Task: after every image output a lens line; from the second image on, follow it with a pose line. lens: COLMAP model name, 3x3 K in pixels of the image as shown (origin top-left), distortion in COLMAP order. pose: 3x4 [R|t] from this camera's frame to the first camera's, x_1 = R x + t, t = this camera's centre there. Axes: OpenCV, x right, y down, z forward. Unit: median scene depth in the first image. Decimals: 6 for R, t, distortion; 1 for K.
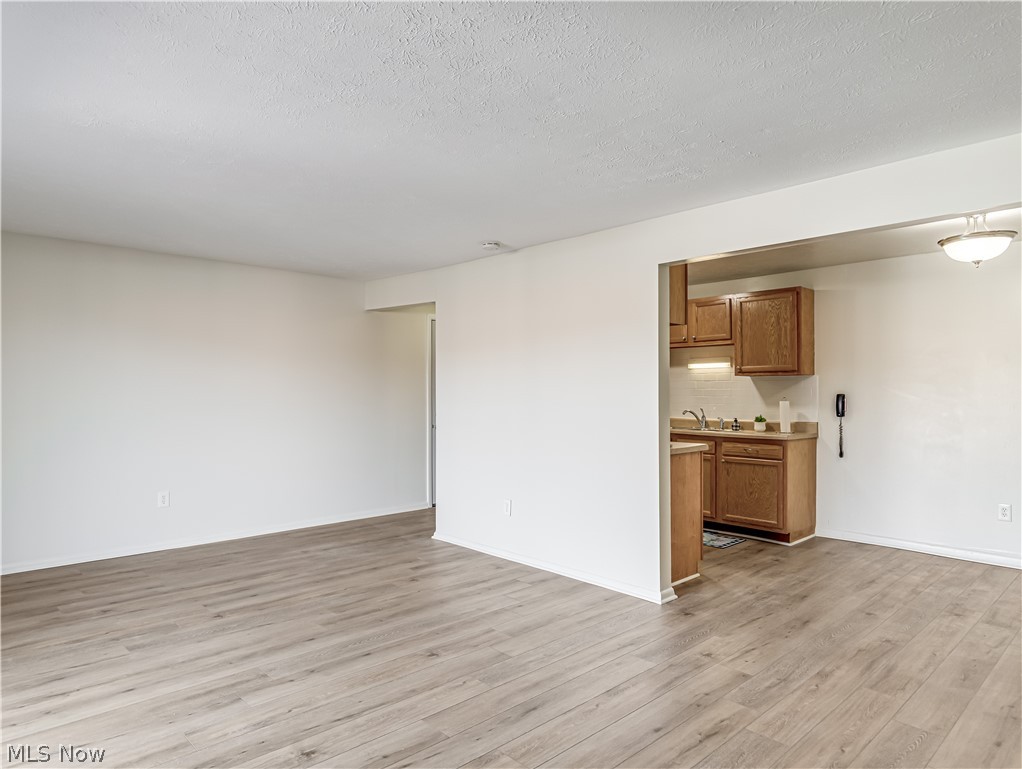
lens RADIAL K [[635.1, 0, 511.0], [0, 635.1, 384.5], [0, 0, 1]] dist [-0.000896, 0.003131]
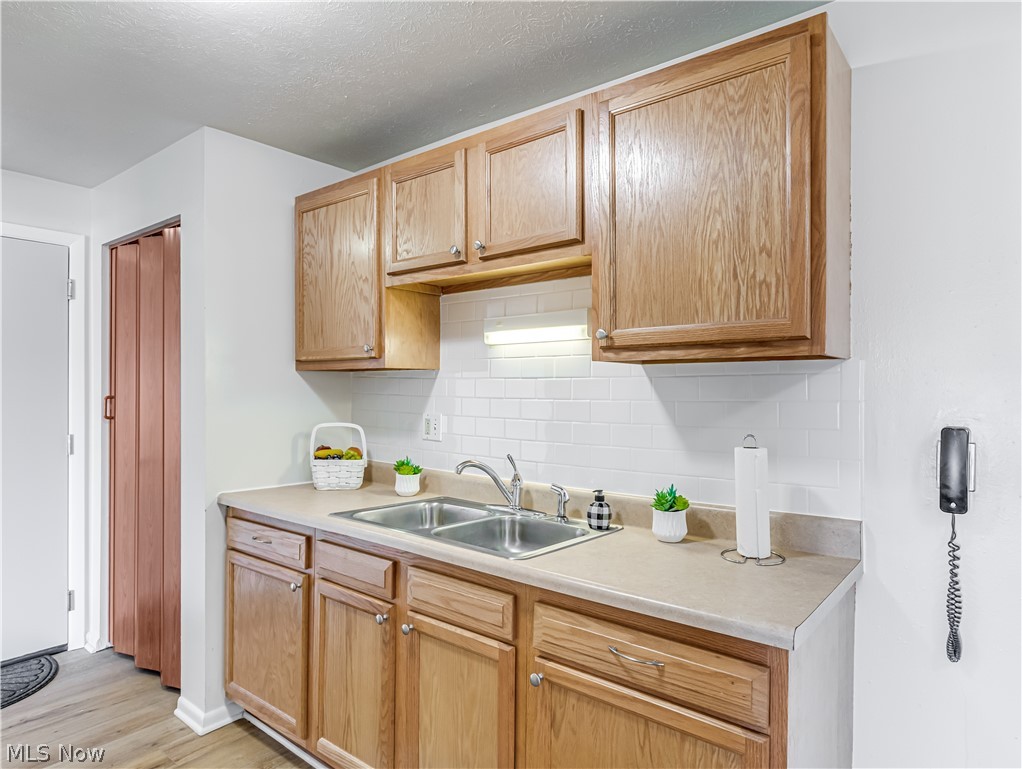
lens RADIAL K [[635.1, 0, 511.0], [0, 635.1, 384.5], [0, 0, 1]] dist [-0.000896, 0.003131]
pose [[0.990962, 0.004552, 0.134064, 0.280782], [-0.005136, 0.999979, 0.004007, -0.003298], [-0.134043, -0.004660, 0.990965, 0.722230]]
